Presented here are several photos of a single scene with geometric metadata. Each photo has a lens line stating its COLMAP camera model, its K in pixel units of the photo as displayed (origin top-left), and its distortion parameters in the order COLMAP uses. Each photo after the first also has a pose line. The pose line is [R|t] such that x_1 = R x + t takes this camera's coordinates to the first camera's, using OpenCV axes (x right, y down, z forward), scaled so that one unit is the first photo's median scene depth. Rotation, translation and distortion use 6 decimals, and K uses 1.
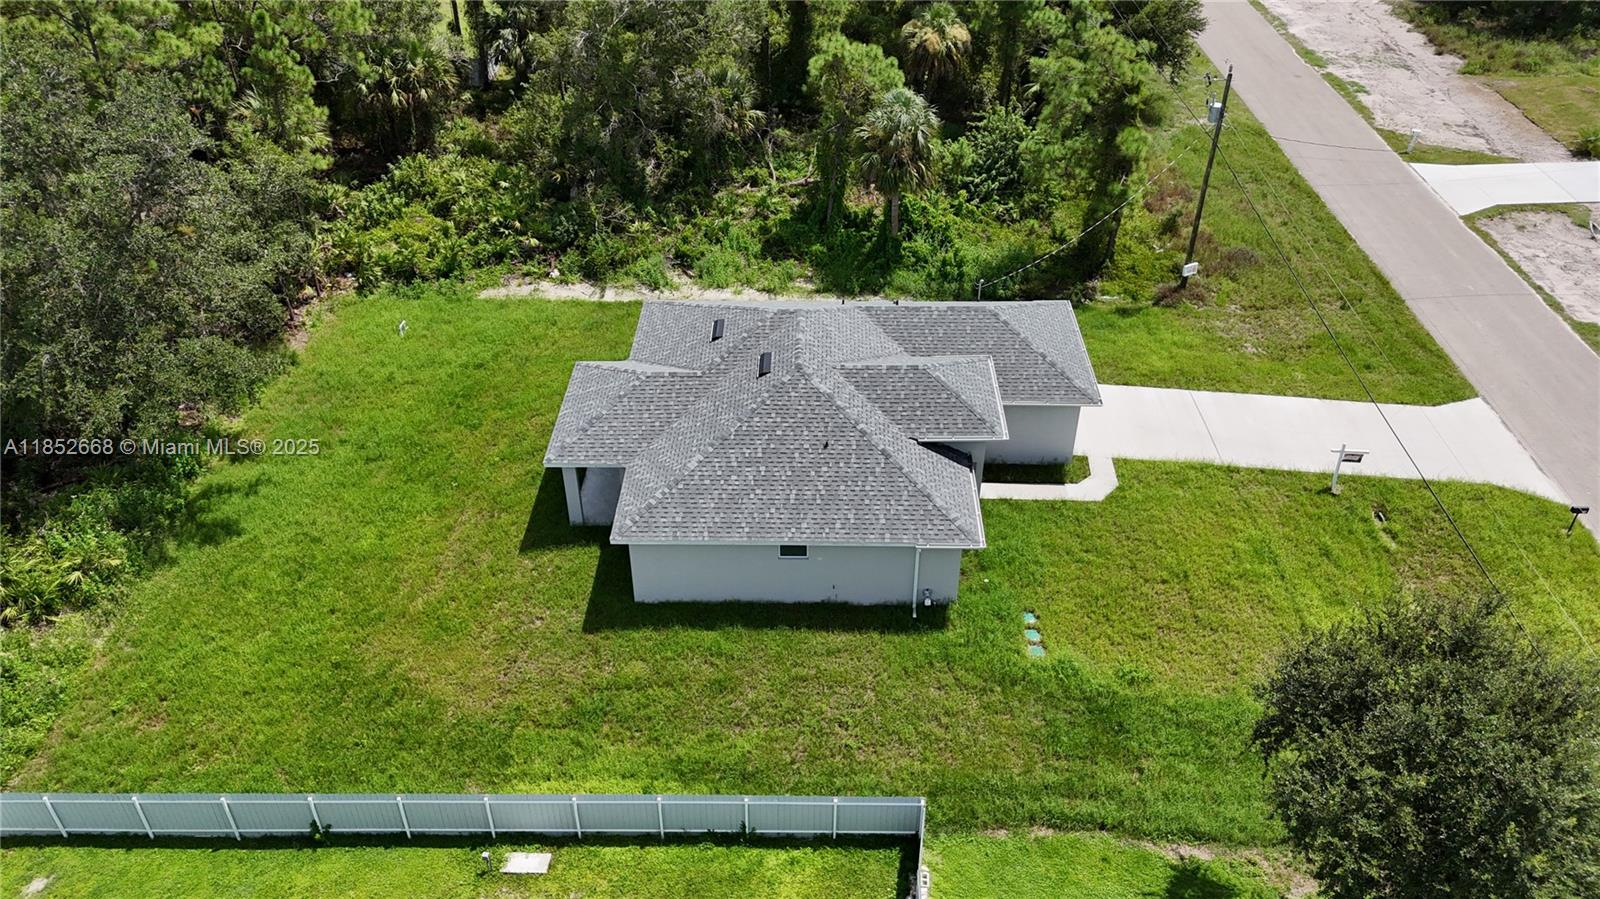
lens RADIAL K [[1179.0, 0, 804.5], [0, 1179.0, 440.2], [0, 0, 1]] dist [0.065956, -0.075139]
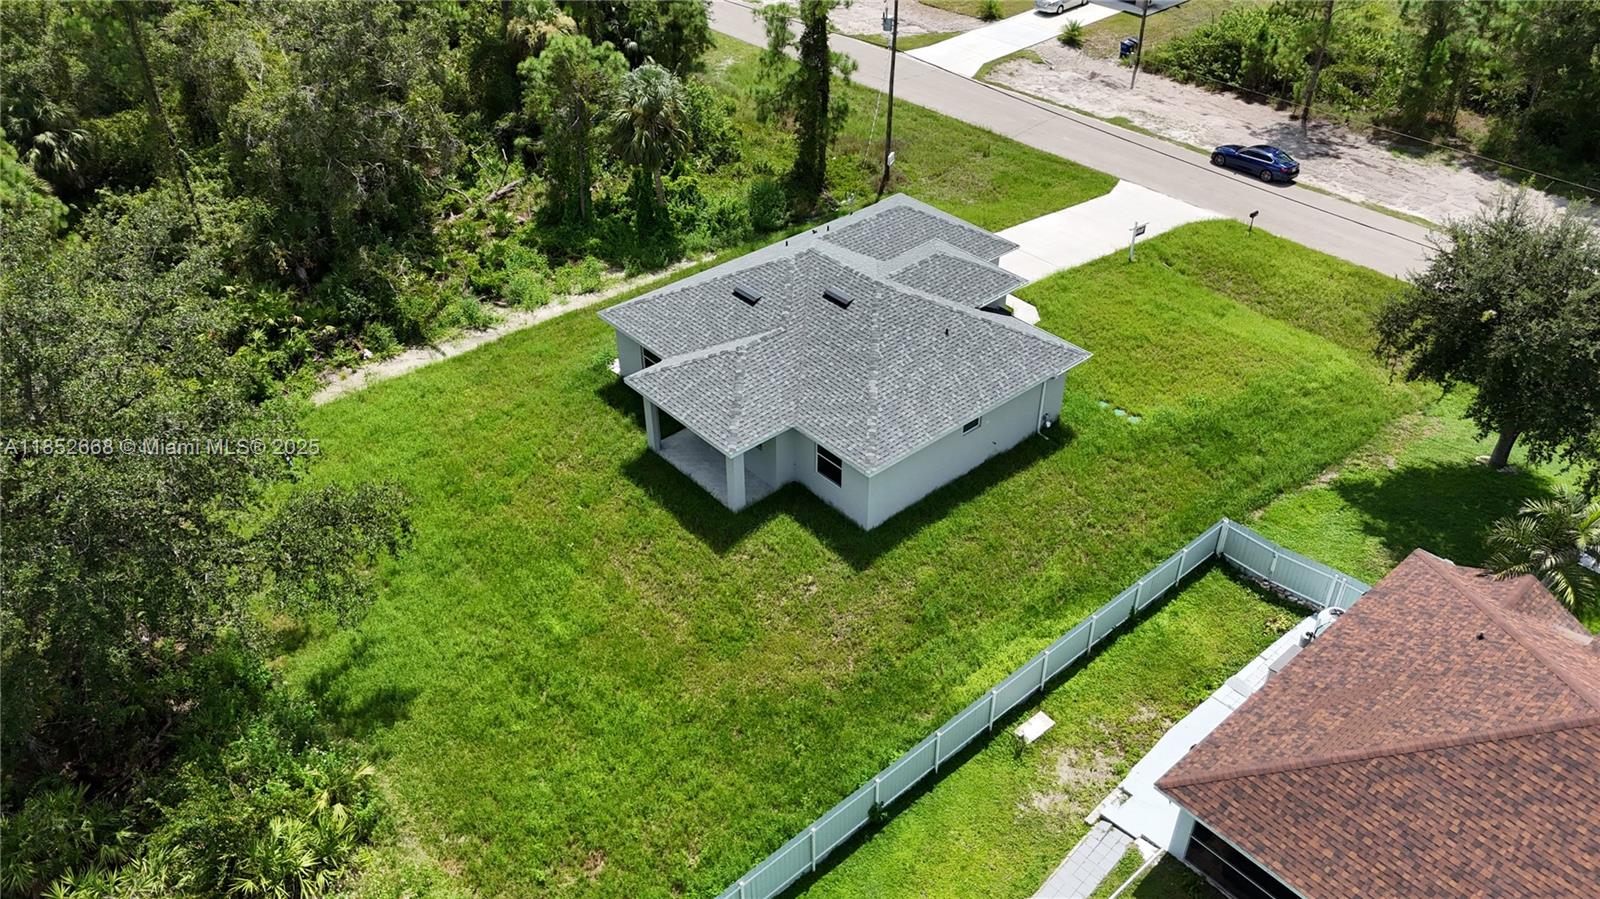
lens RADIAL K [[1179.0, 0, 800.6], [0, 1179.0, 442.3], [0, 0, 1]] dist [0.065956, -0.075139]
pose [[0.742875, -0.392287, 0.542446, -0.559524], [0.394042, 0.911304, 0.119402, -0.067654], [-0.541172, 0.125046, 0.831562, 0.099483]]
